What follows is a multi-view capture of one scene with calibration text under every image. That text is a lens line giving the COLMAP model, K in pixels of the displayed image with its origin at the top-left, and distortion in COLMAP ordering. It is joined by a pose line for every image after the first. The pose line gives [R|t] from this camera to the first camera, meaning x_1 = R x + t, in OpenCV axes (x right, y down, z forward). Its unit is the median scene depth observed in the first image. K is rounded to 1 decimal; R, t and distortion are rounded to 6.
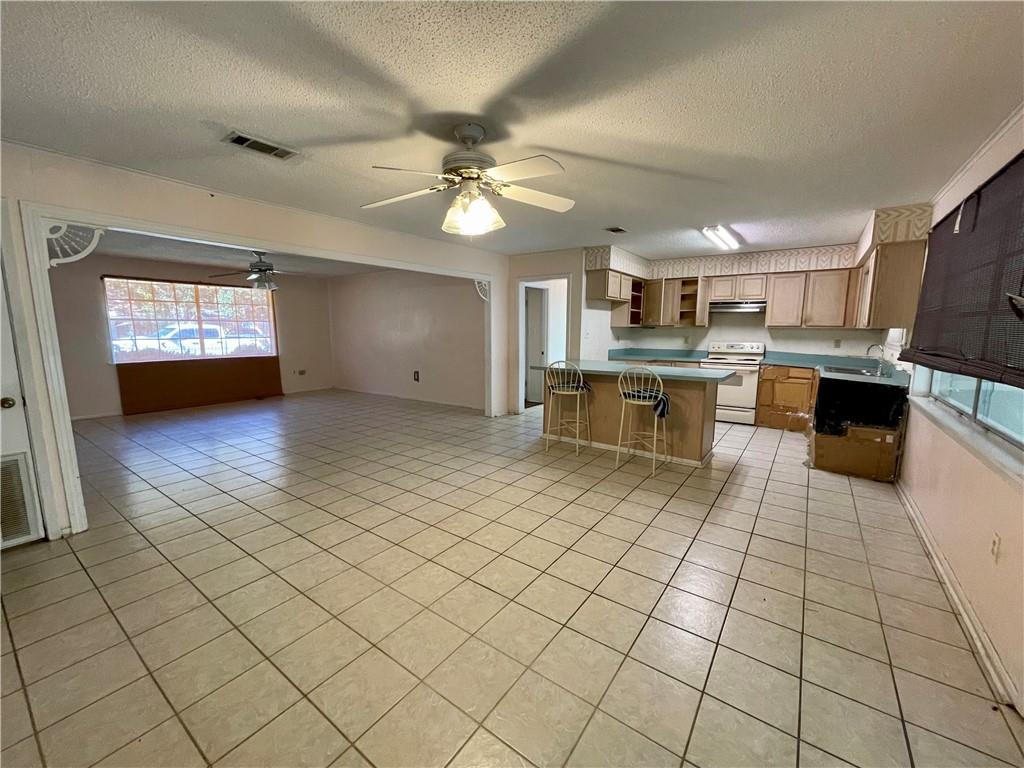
lens RADIAL K [[414.6, 0, 515.1], [0, 414.6, 384.3], [0, 0, 1]] dist [-0.008452, 0.000083]
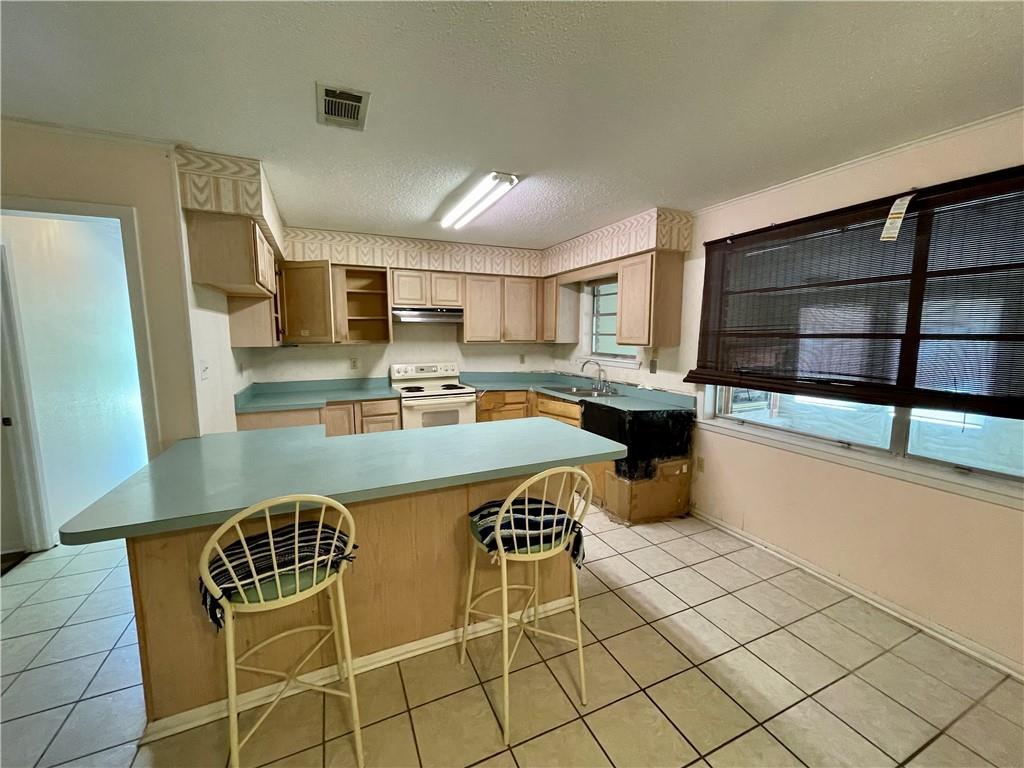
lens RADIAL K [[414.6, 0, 514.4], [0, 414.6, 381.4], [0, 0, 1]] dist [-0.008452, 0.000083]
pose [[0.496660, -0.101497, 0.861990, -0.027126], [0.122160, 0.991427, 0.046352, -0.097282], [-0.859305, 0.082280, 0.504801, 0.573100]]
